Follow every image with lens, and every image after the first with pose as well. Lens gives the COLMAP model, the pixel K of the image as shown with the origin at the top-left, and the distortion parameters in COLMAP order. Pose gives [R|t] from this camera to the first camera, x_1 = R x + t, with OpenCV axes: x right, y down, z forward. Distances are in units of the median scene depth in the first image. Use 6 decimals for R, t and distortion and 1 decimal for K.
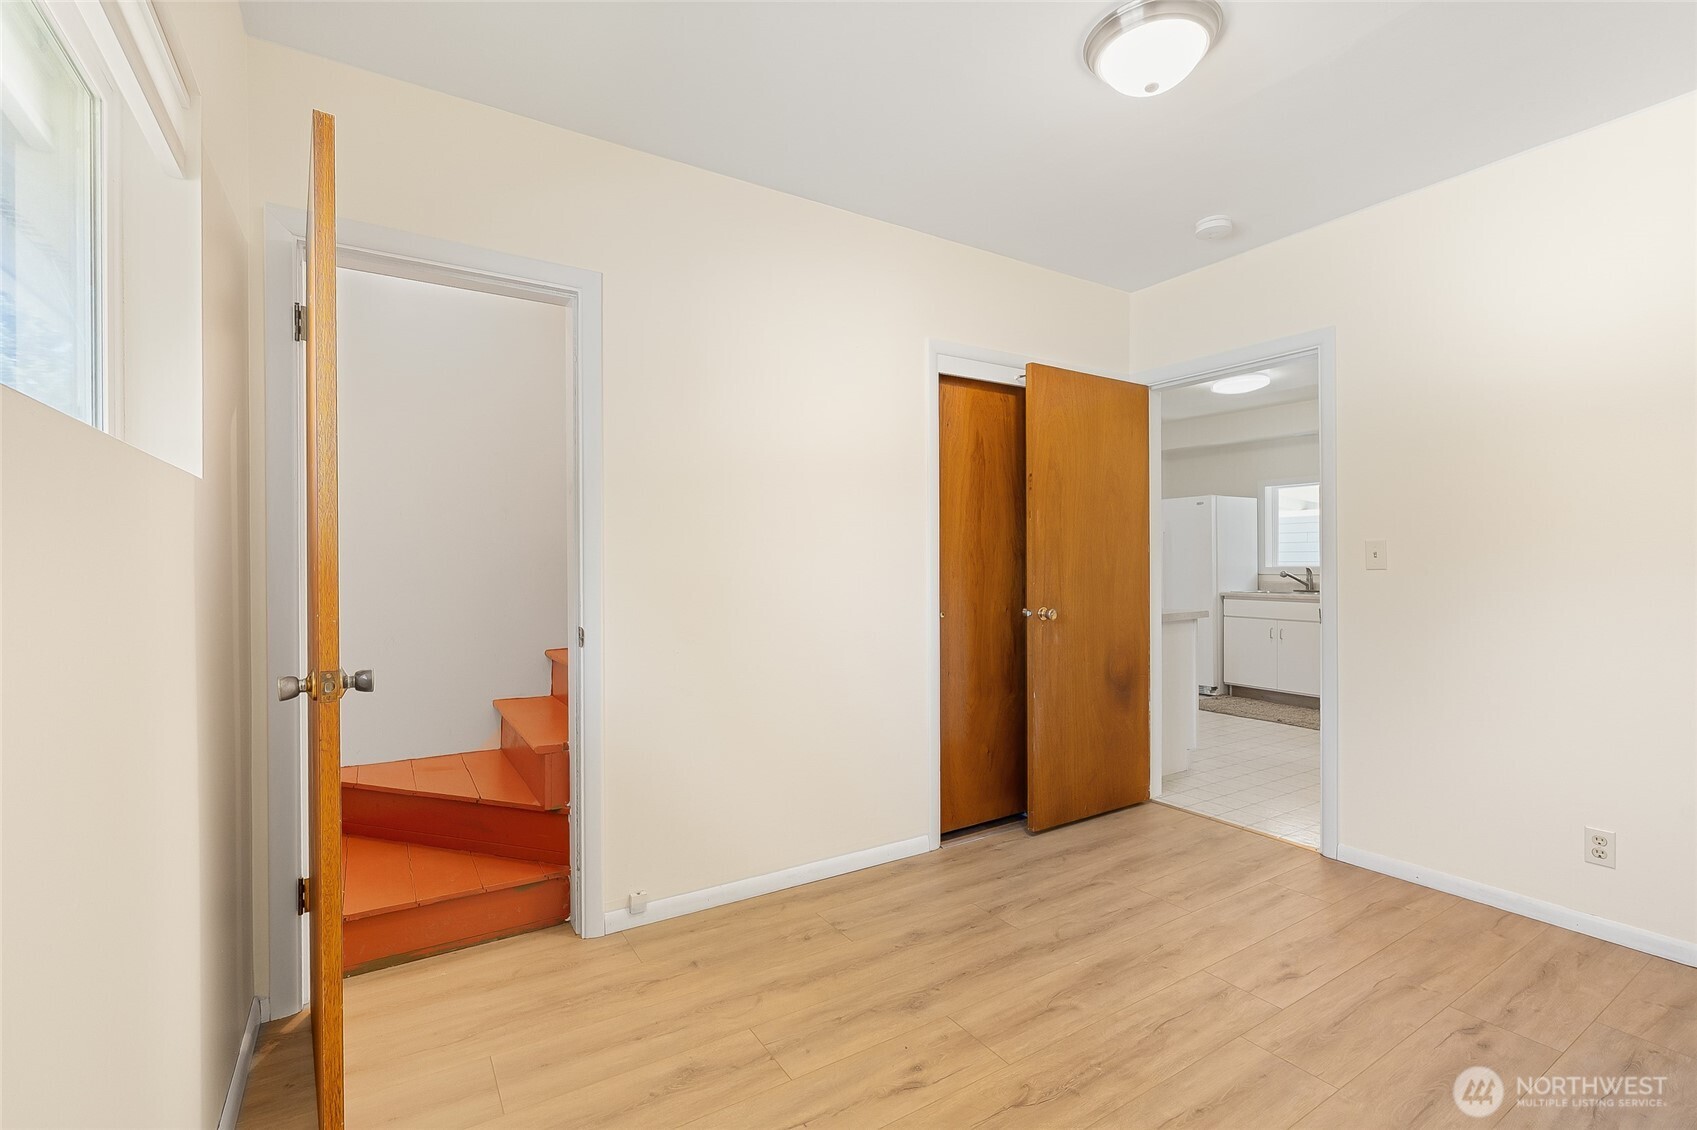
lens RADIAL K [[752.3, 0, 843.6], [0, 752.3, 559.4], [0, 0, 1]] dist [-0.002238, -0.000204]
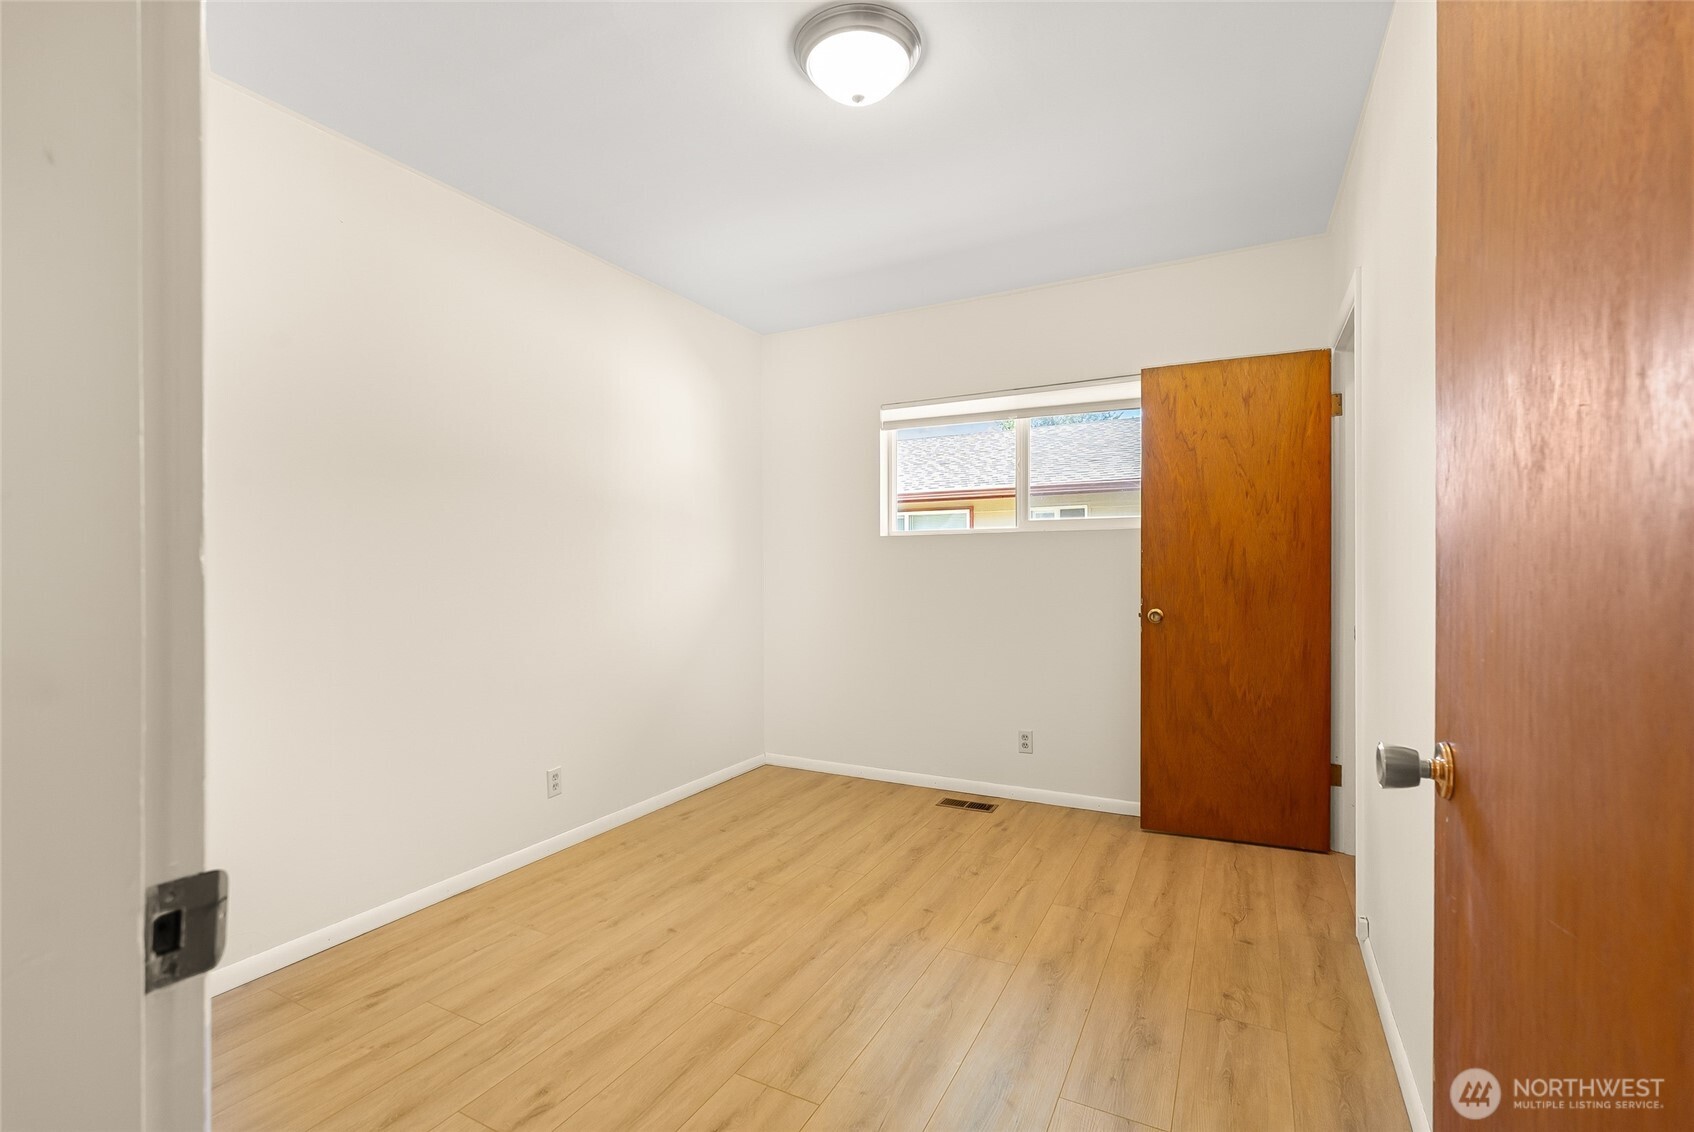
lens RADIAL K [[751.0, 0, 842.1], [0, 751.0, 560.4], [0, 0, 1]] dist [-0.002238, -0.000204]
pose [[-0.867746, 0.006371, -0.496966, 0.952056], [0.007440, 0.999972, -0.000172, -0.001409], [0.496952, -0.003847, -0.867770, 1.913149]]
